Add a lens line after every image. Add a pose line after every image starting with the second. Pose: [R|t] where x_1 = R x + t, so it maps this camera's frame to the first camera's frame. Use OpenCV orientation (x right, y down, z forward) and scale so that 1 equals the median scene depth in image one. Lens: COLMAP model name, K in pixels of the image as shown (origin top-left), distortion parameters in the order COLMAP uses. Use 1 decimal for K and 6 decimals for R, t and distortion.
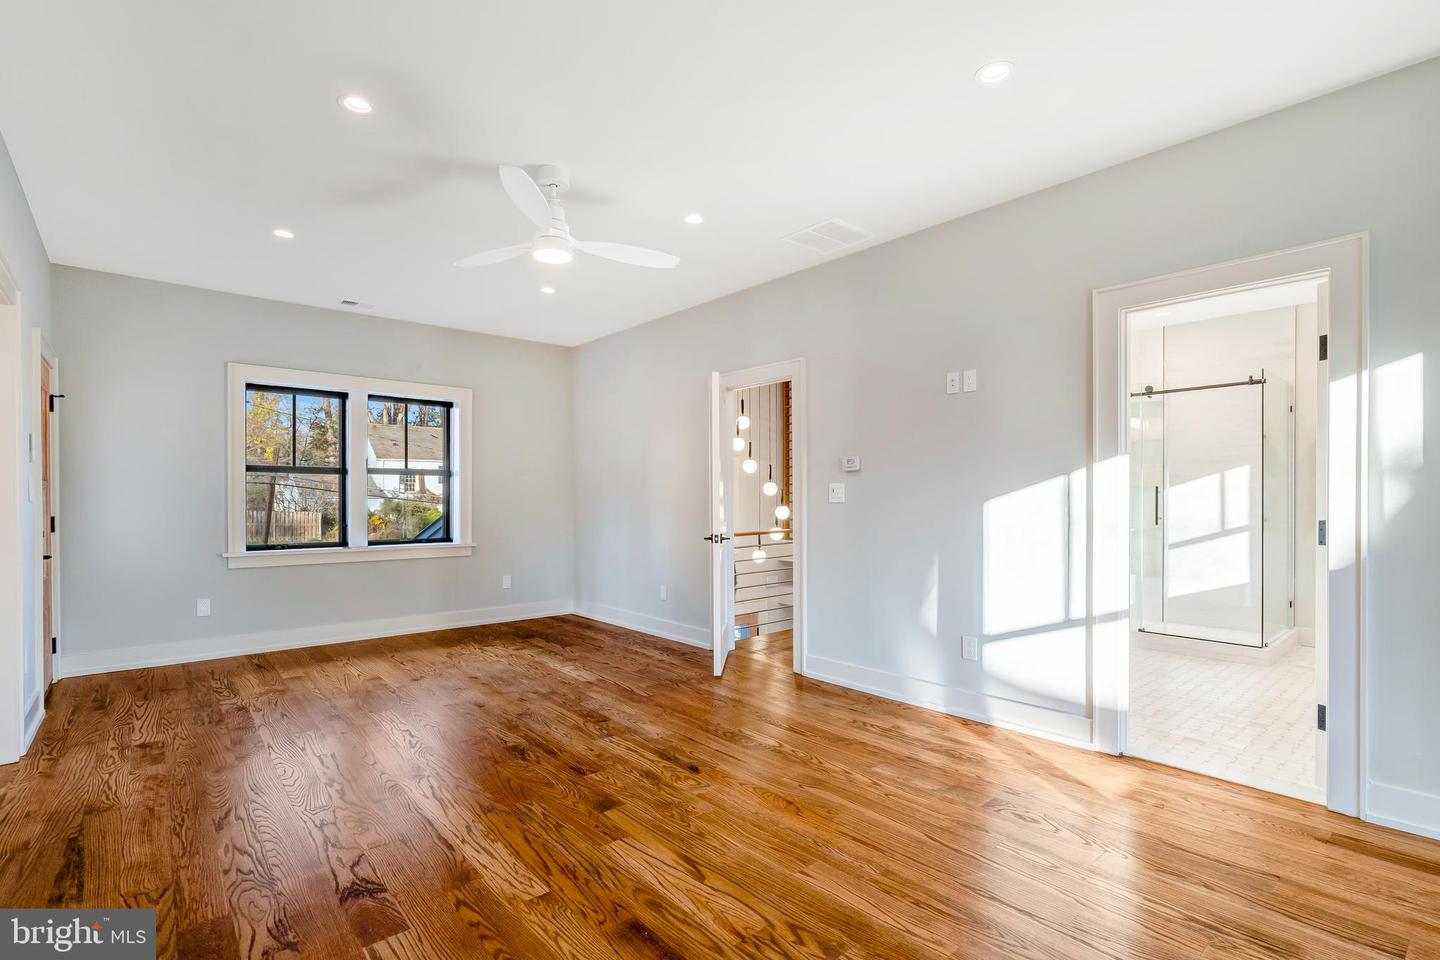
lens RADIAL K [[661.9, 0, 699.0], [0, 661.9, 475.2], [0, 0, 1]] dist [-0.022001, 0.000020]
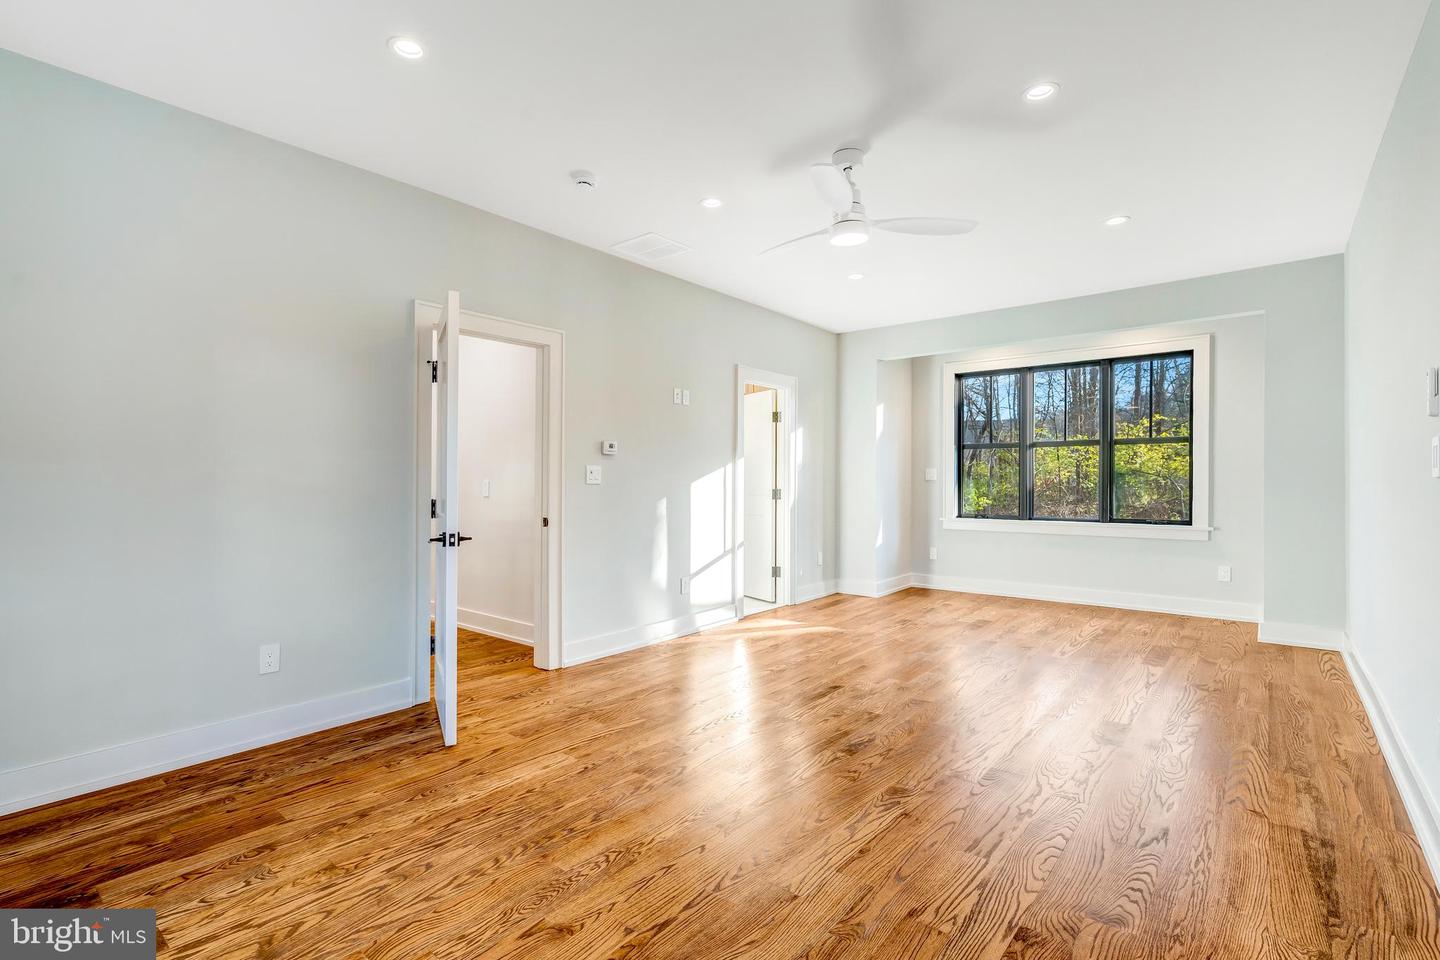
lens RADIAL K [[667.7, 0, 722.3], [0, 667.7, 485.8], [0, 0, 1]] dist [-0.002561, 0.001183]
pose [[-0.178511, -0.008141, 0.983904, -1.216645], [-0.031008, 0.999516, 0.002644, 0.047630], [-0.983449, -0.030036, -0.178677, 1.408828]]
